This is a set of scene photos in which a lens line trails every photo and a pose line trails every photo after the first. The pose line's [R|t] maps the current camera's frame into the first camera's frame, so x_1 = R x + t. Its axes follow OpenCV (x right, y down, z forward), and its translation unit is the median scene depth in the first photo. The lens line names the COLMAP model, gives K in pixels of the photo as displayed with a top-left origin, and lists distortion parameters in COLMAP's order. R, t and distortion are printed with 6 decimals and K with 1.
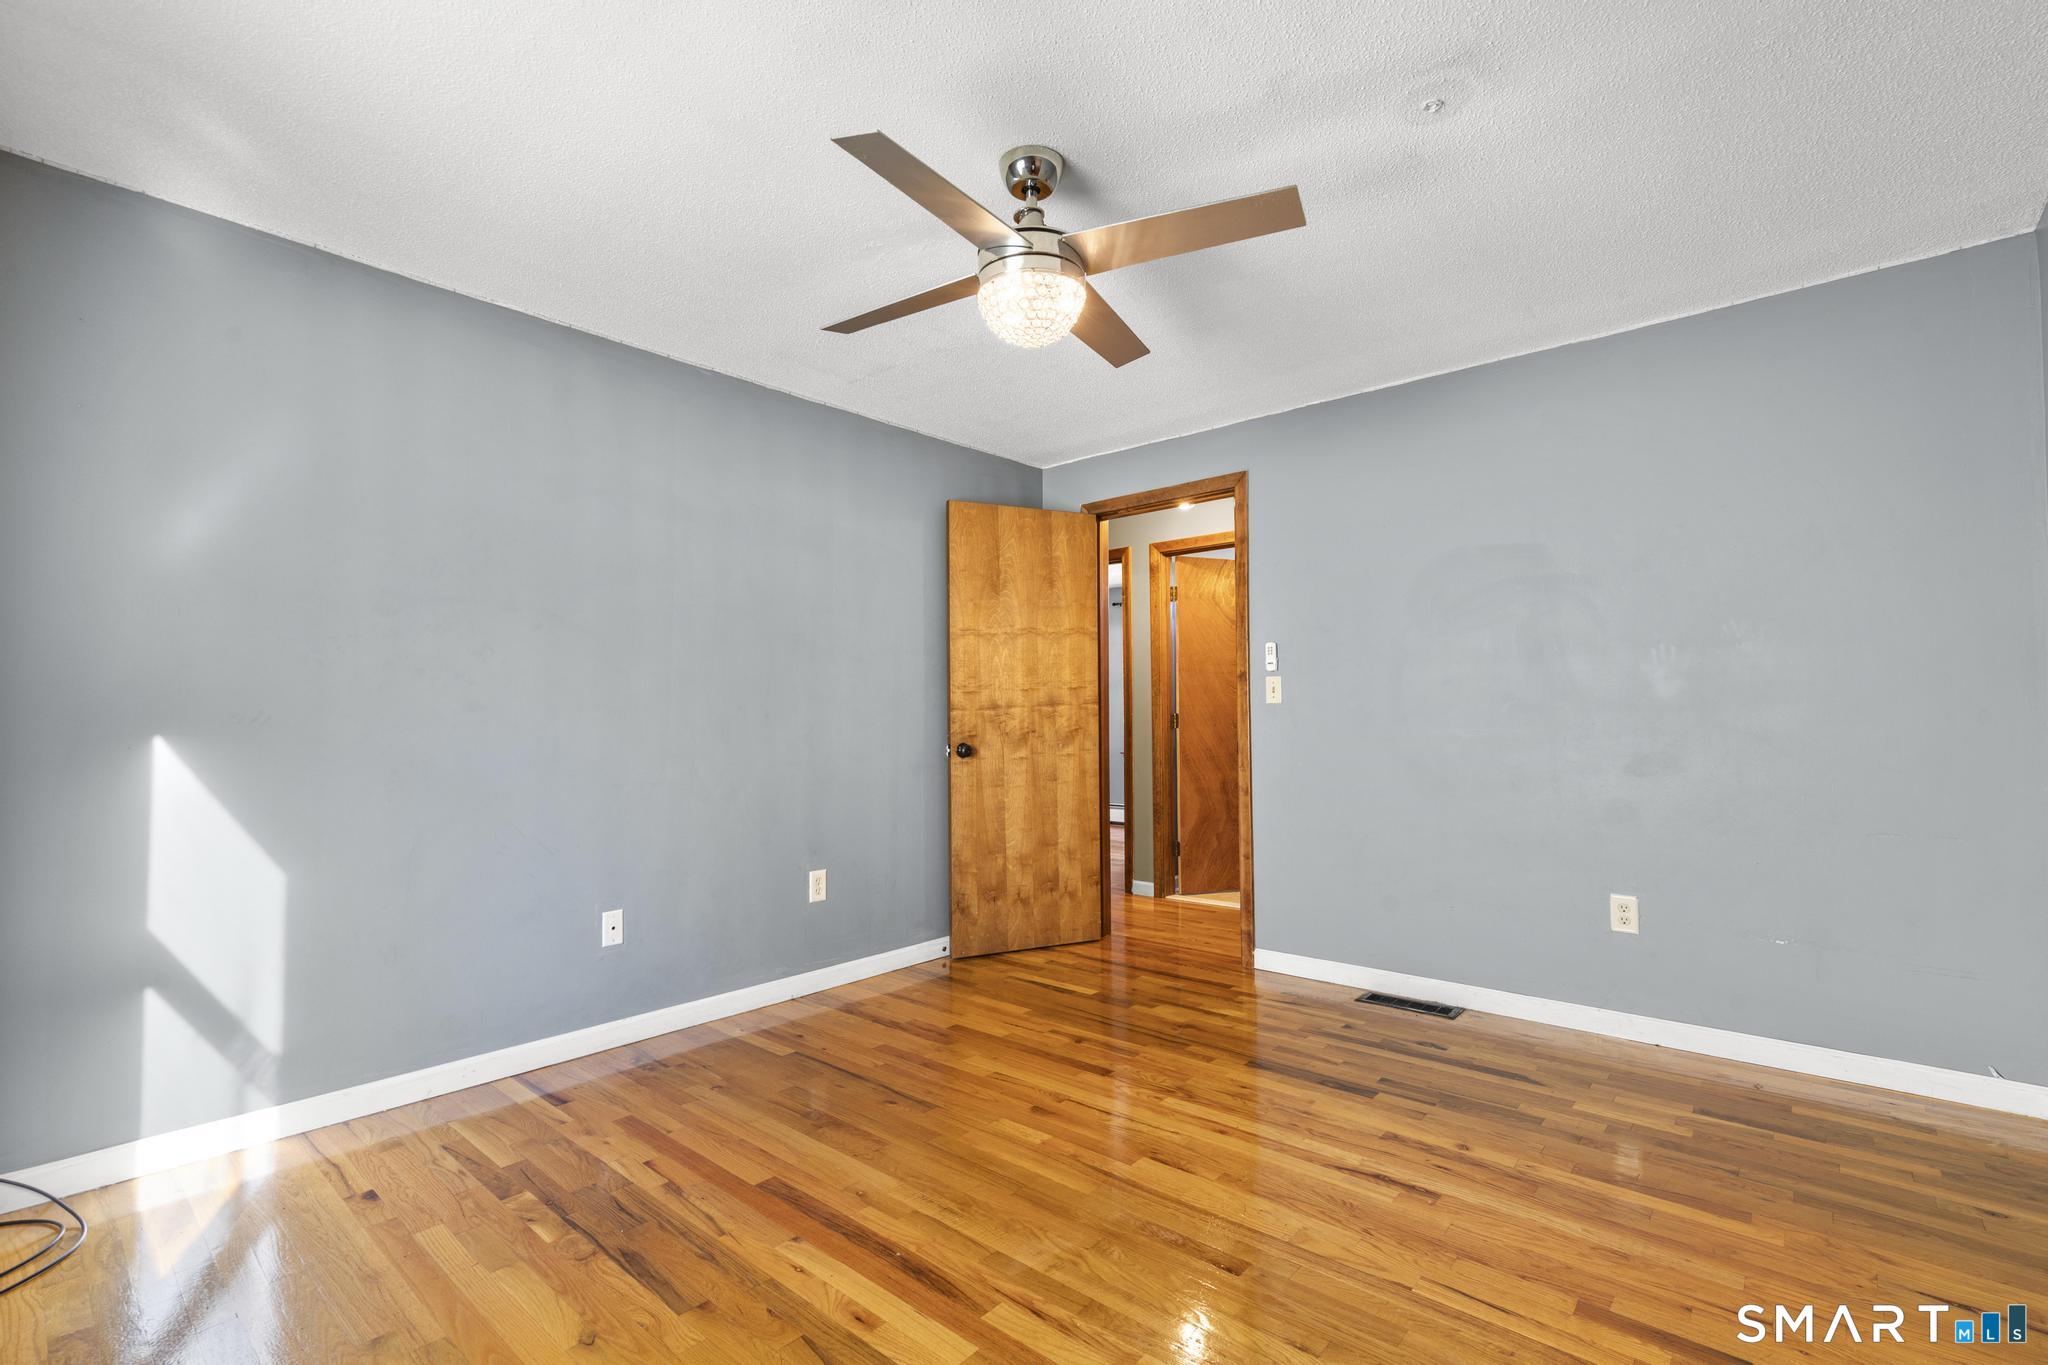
lens RADIAL K [[920.9, 0, 1024.0], [0, 920.9, 682.5], [0, 0, 1]] dist [-0.008626, 0.005339]
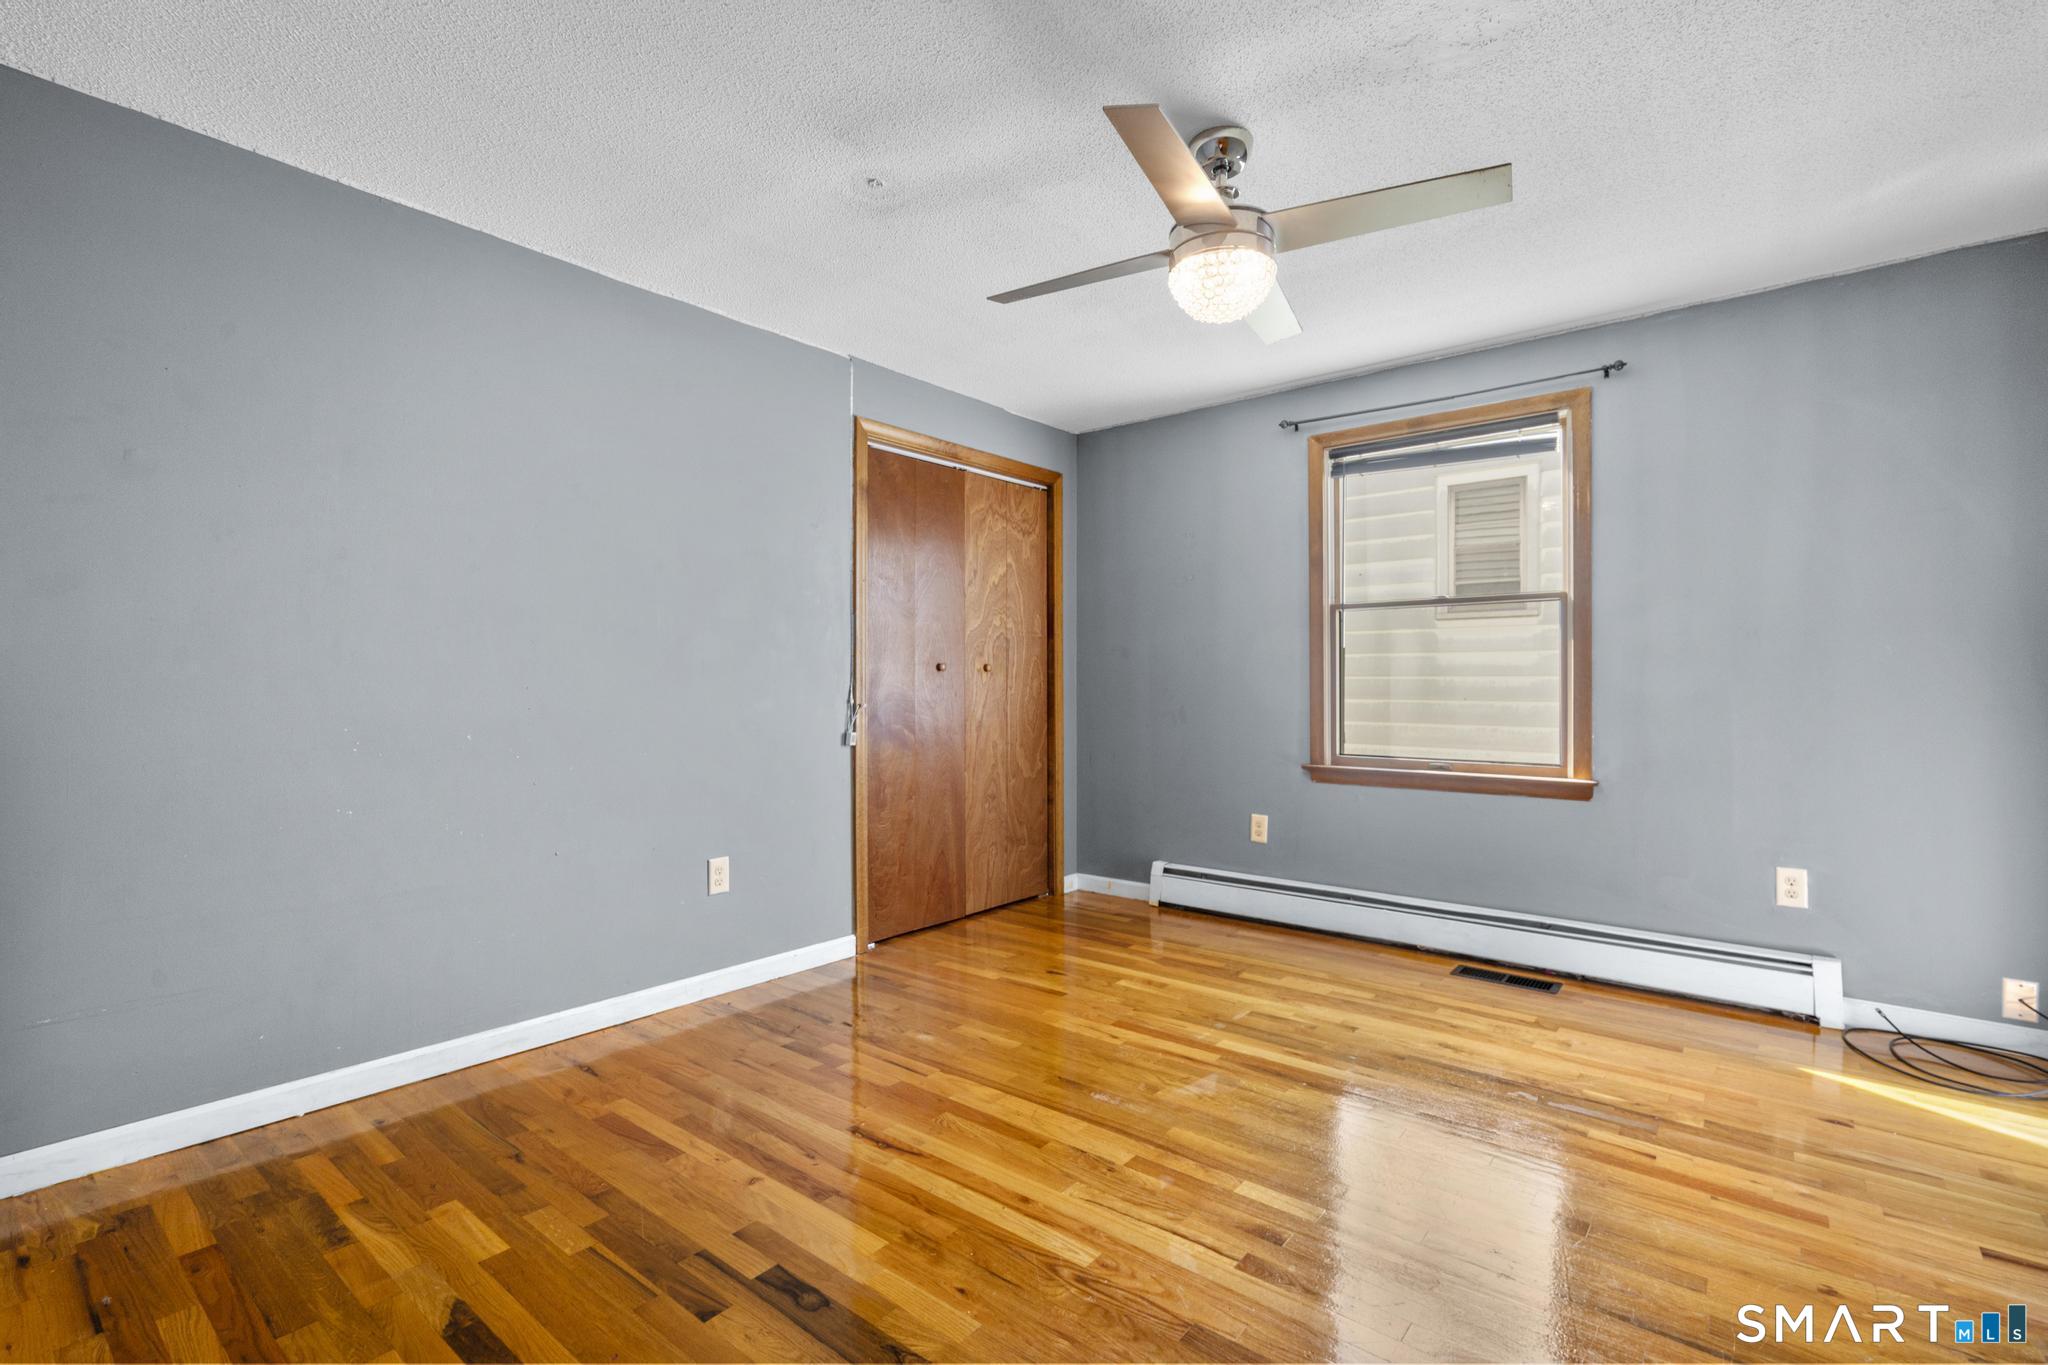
lens RADIAL K [[920.9, 0, 1024.0], [0, 920.9, 682.5], [0, 0, 1]] dist [-0.008626, 0.005339]
pose [[-0.999335, 0.006359, -0.035899, 0.258772], [0.007935, 0.999003, -0.043923, 0.078441], [0.035584, -0.044179, -0.998390, 1.933483]]
